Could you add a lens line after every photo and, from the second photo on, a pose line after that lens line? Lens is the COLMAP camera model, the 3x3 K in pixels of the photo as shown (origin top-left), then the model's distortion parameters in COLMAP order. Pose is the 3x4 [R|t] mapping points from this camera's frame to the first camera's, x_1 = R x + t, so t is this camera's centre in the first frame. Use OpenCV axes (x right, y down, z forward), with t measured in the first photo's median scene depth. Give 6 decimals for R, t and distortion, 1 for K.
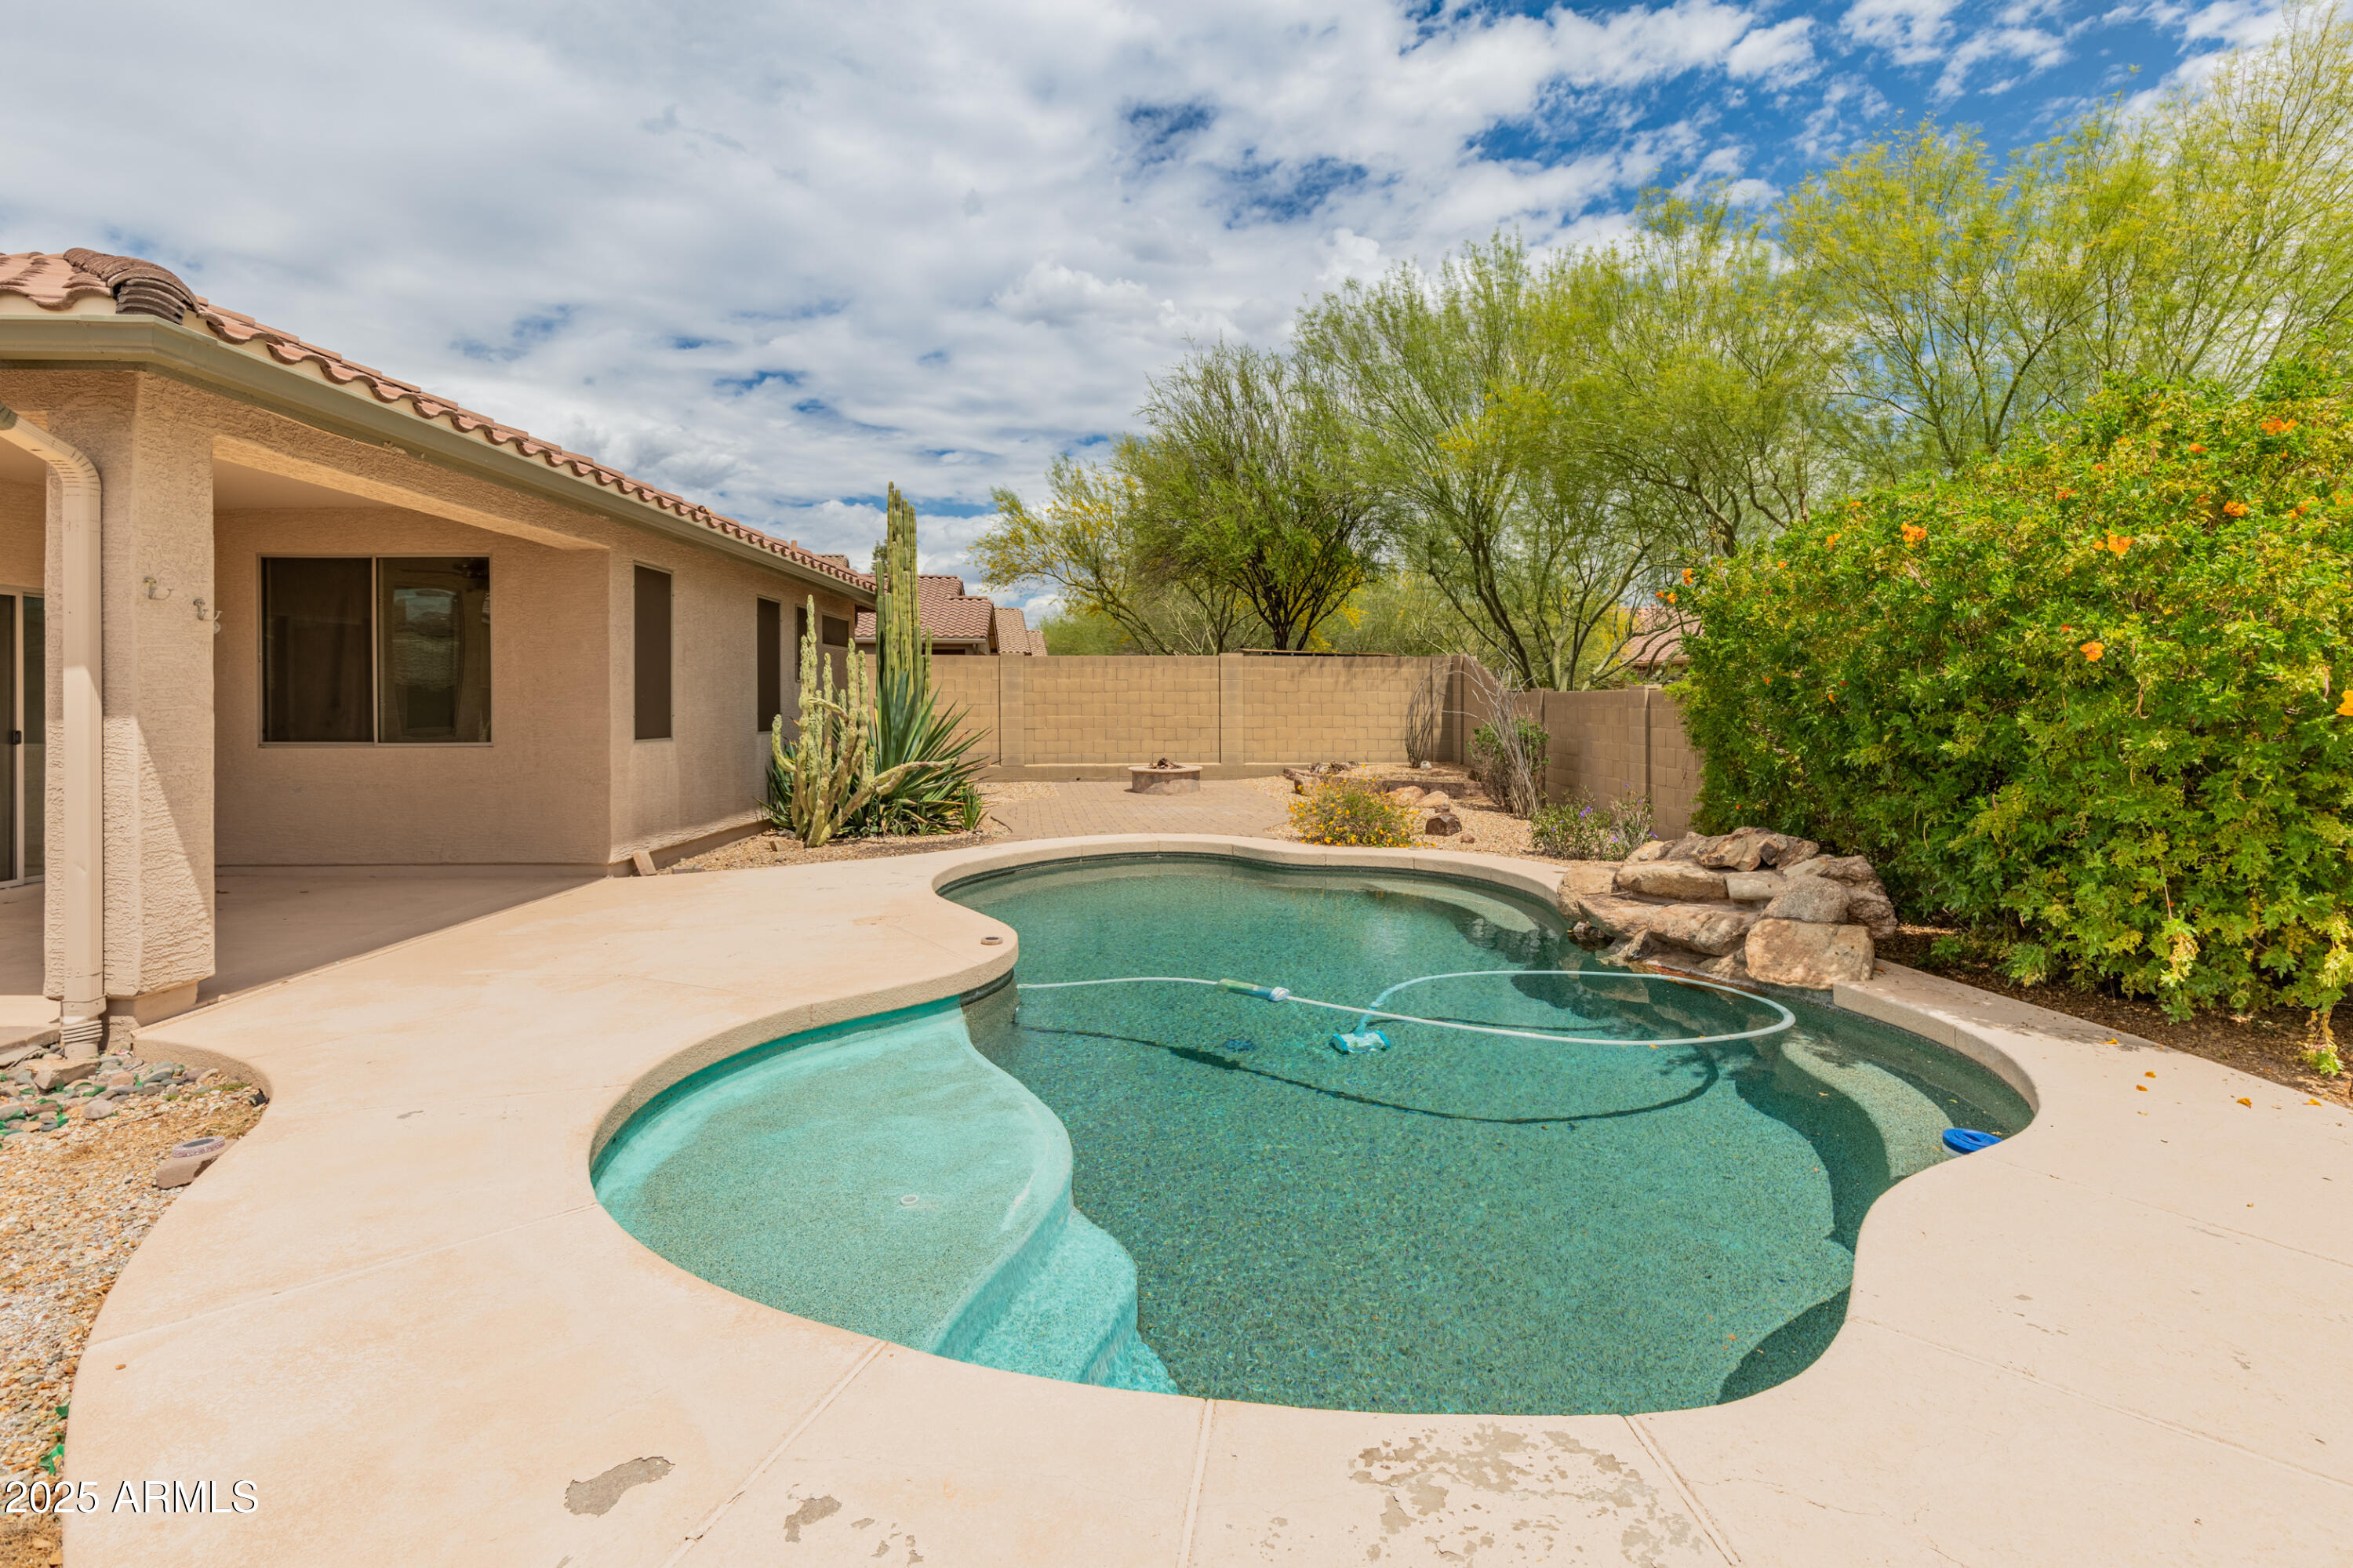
lens RADIAL K [[1103.6, 0, 1179.9], [0, 1103.6, 755.8], [0, 0, 1]] dist [0.012197, -0.000447]
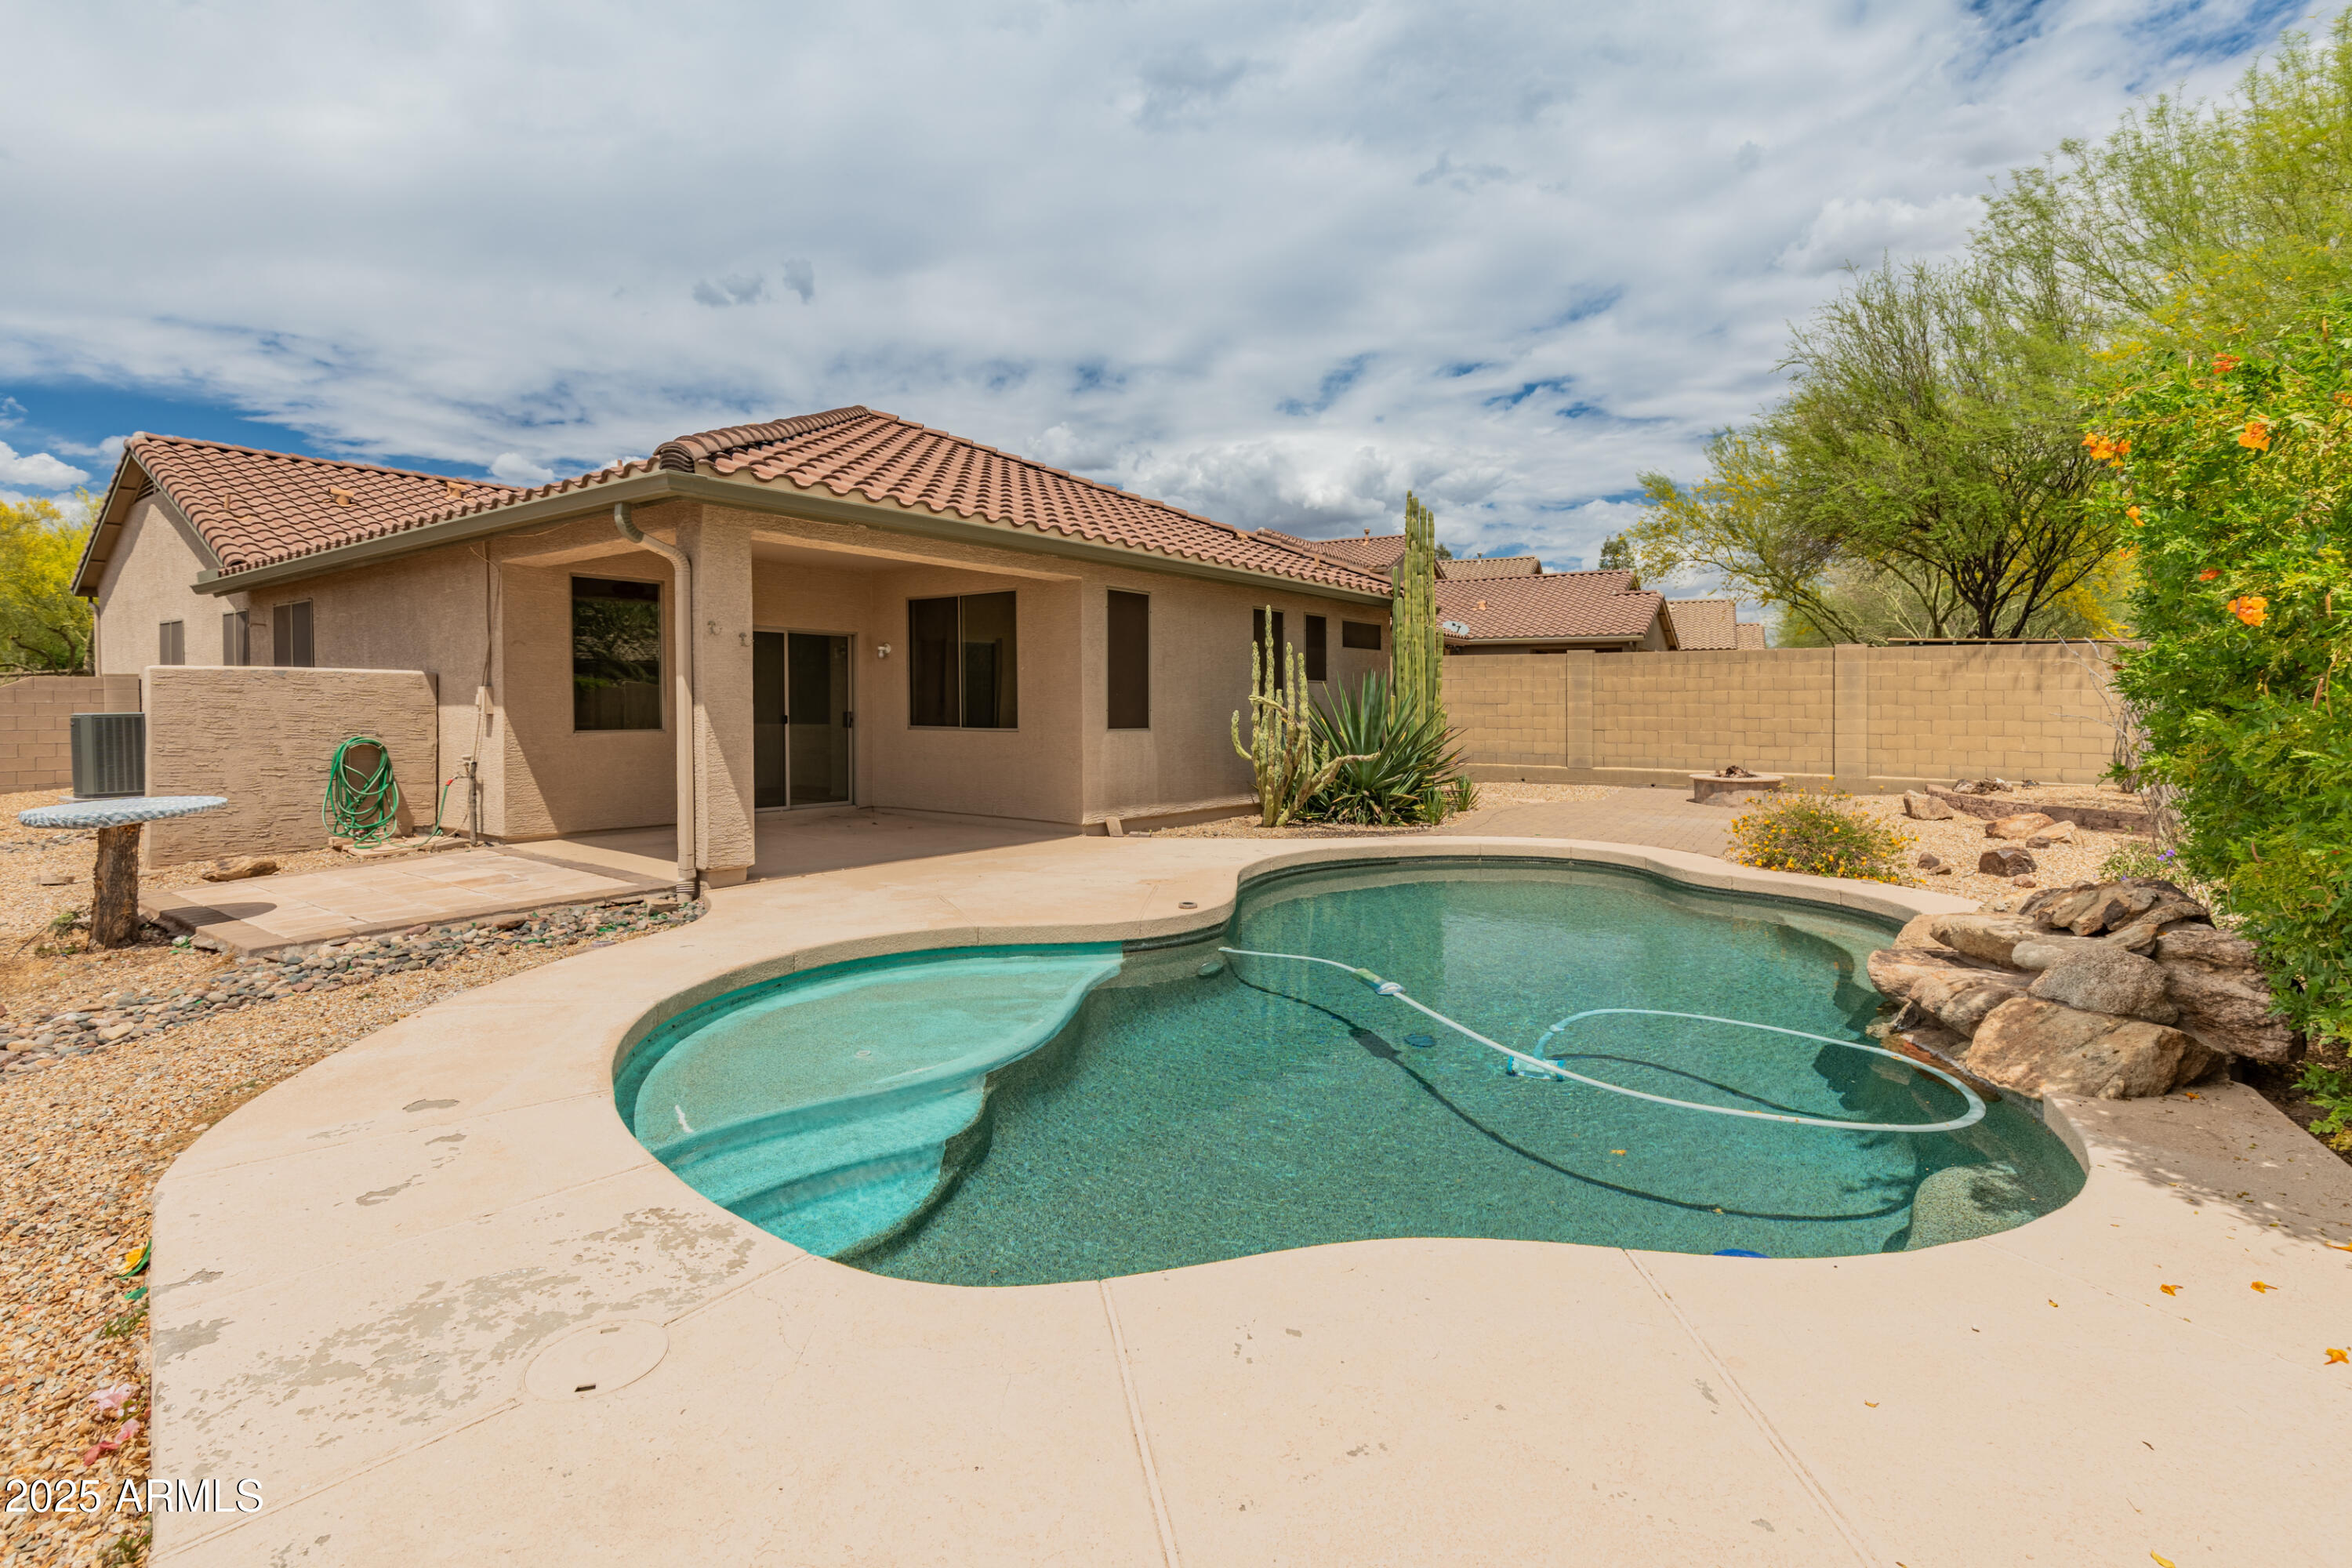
lens RADIAL K [[1108.8, 0, 1192.7], [0, 1108.8, 711.6], [0, 0, 1]] dist [0.008622, -0.001155]
pose [[0.794147, 0.008781, -0.607662, 0.185897], [-0.033867, 0.998981, -0.029825, 0.000202], [0.606781, 0.044266, 0.793636, 0.028761]]
